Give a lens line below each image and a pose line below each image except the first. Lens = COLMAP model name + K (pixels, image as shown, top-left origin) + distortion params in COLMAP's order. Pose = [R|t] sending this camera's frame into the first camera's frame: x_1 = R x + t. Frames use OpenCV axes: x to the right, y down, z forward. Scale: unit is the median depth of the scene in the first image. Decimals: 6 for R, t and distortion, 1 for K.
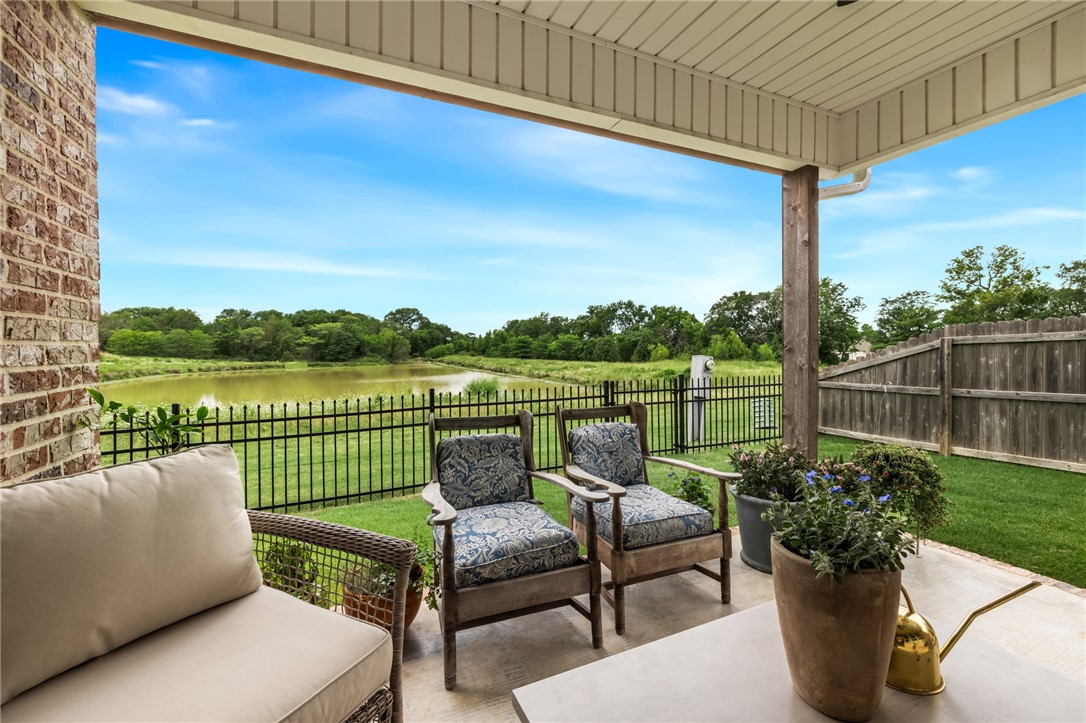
lens RADIAL K [[462.9, 0, 542.9], [0, 462.9, 355.1], [0, 0, 1]] dist [-0.000129, 0.000132]
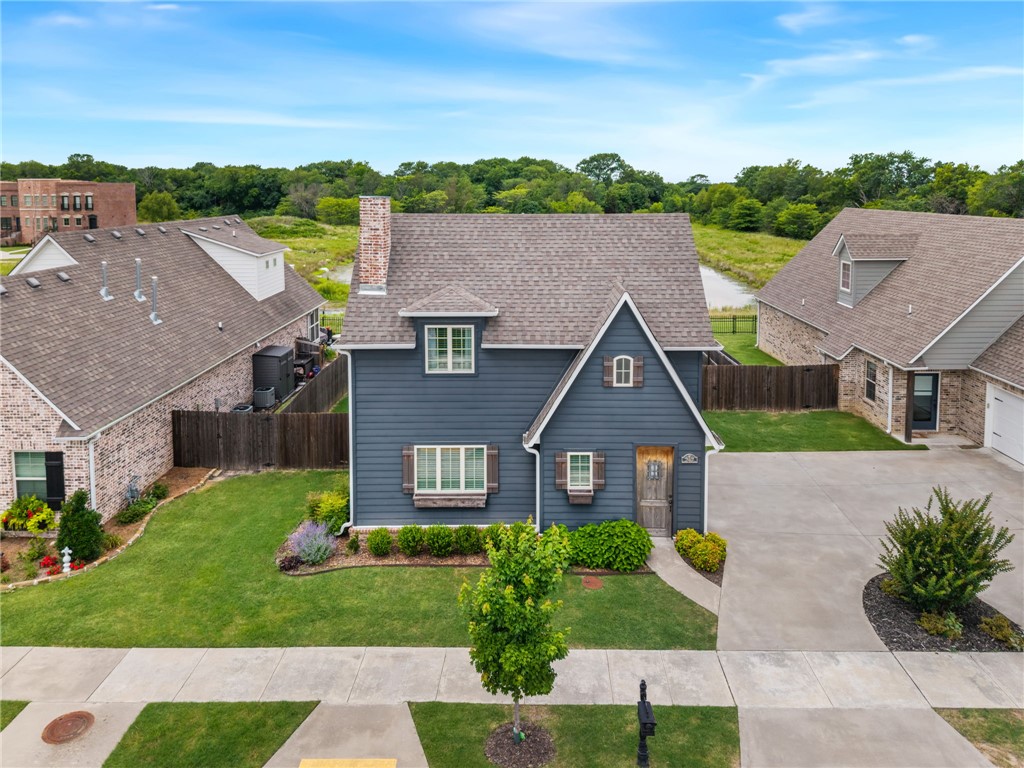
lens RADIAL K [[725.7, 0, 518.4], [0, 725.7, 256.1], [0, 0, 1]] dist [0.003599, 0.000588]
pose [[0.915159, 0.033480, -0.401700, 0.087333], [-0.000800, 0.996694, 0.081249, -0.044188], [0.403092, -0.074035, 0.912160, -0.221277]]
